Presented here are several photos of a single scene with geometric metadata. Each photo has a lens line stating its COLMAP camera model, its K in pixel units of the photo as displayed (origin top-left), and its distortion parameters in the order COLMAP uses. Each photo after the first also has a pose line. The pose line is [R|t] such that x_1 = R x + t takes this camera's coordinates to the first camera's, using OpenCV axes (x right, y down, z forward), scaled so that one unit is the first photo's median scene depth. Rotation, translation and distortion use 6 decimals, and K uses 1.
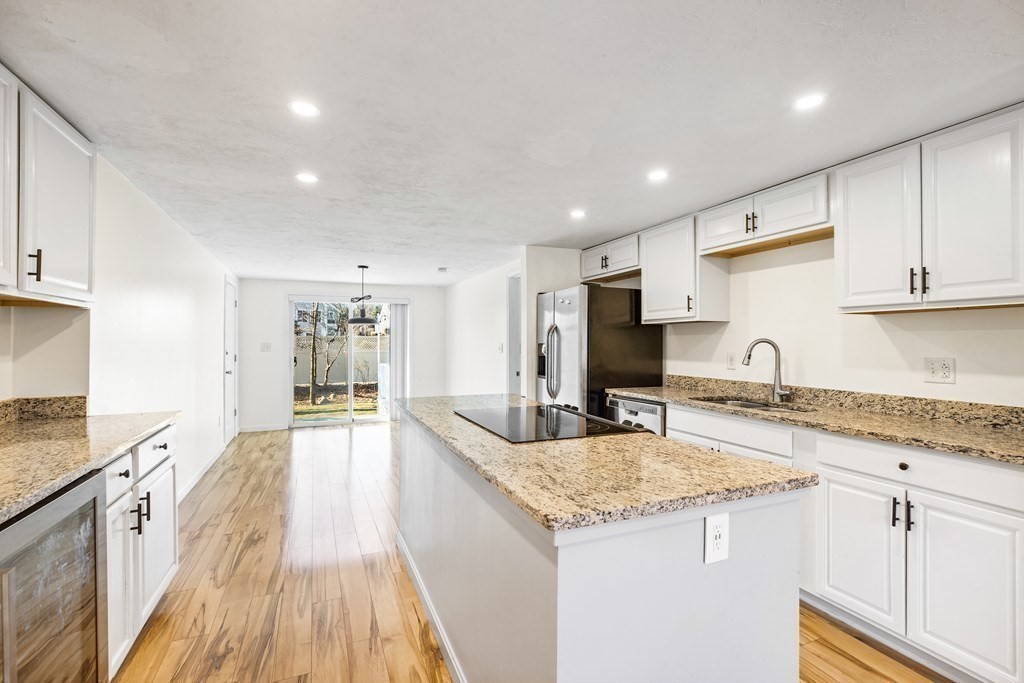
lens RADIAL K [[455.6, 0, 513.4], [0, 455.6, 338.6], [0, 0, 1]] dist [-0.009649, 0.002493]
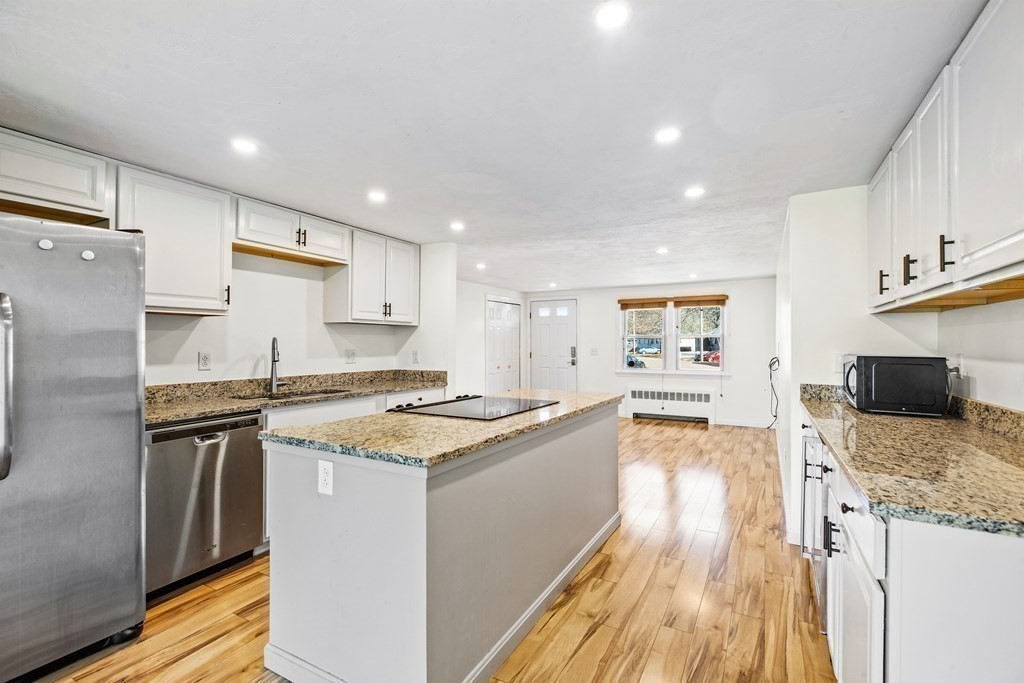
lens RADIAL K [[455.6, 0, 507.8], [0, 455.6, 338.7], [0, 0, 1]] dist [-0.009649, 0.002493]
pose [[-0.599089, 0.003701, 0.800674, -0.883120], [-0.010215, 0.999873, -0.012265, 0.014713], [-0.800618, -0.015527, -0.598974, 1.558462]]
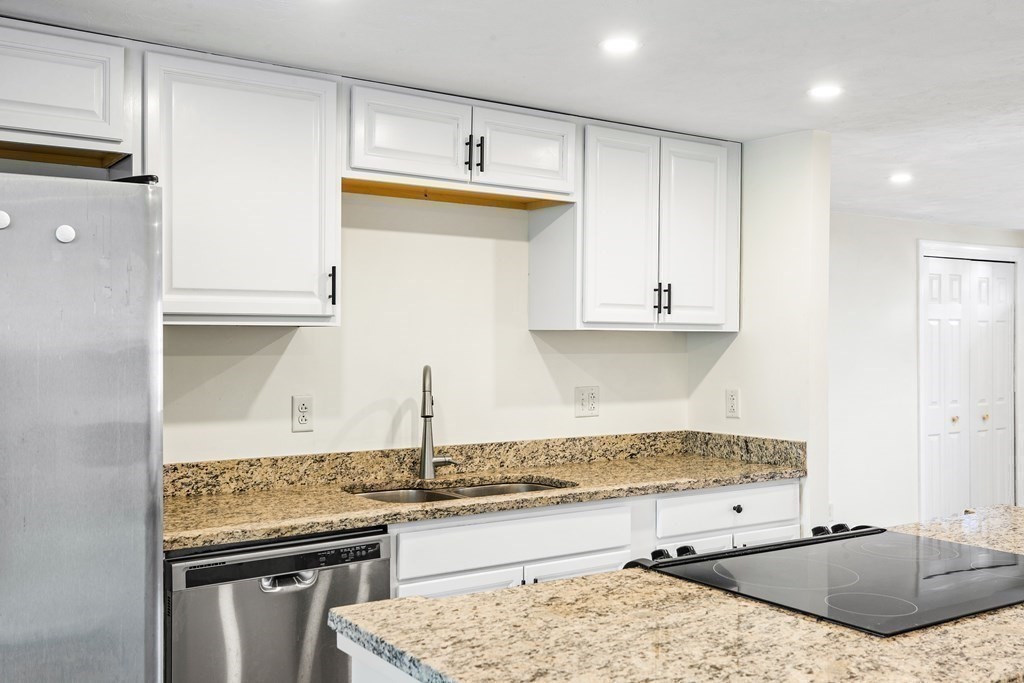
lens RADIAL K [[967.5, 0, 513.0], [0, 967.5, 337.7], [0, 0, 1]] dist [0.013253, 0.000000]
pose [[-0.183724, -0.000672, 0.982978, -0.763273], [-0.011765, 0.999930, -0.001516, -0.041578], [-0.982907, -0.011843, -0.183719, 1.430972]]
